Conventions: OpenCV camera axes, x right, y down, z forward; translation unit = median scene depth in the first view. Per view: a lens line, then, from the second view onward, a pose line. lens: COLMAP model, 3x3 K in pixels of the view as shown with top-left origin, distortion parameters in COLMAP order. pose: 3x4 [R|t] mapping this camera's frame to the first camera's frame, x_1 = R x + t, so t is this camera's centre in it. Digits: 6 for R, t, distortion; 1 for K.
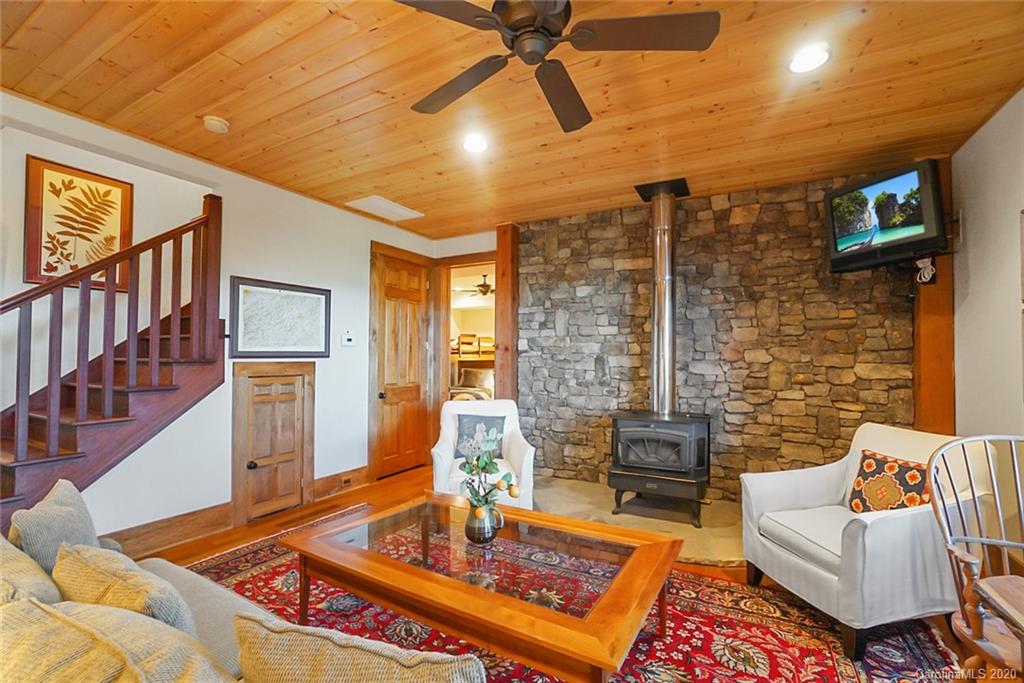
lens RADIAL K [[454.6, 0, 515.5], [0, 454.6, 341.8], [0, 0, 1]] dist [-0.034308, 0.007616]
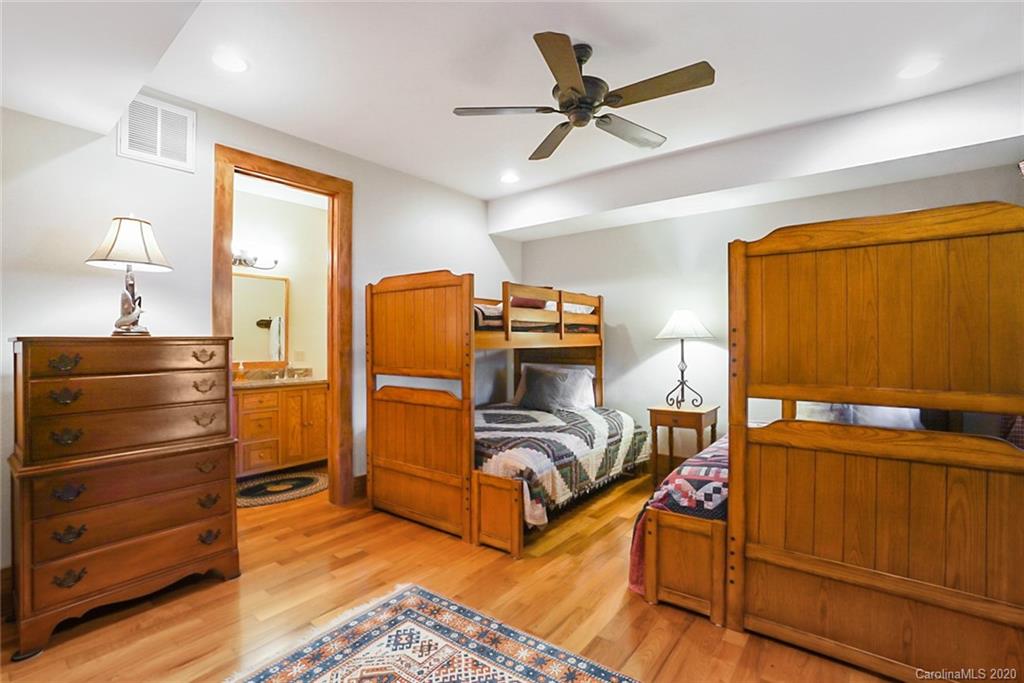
lens RADIAL K [[454.6, 0, 512.0], [0, 454.6, 338.9], [0, 0, 1]] dist [-0.034308, 0.007616]
pose [[0.986521, -0.010794, -0.163280, -0.034512], [0.016370, 0.999326, 0.032846, 0.011828], [0.162816, -0.035076, 0.986033, 0.365751]]
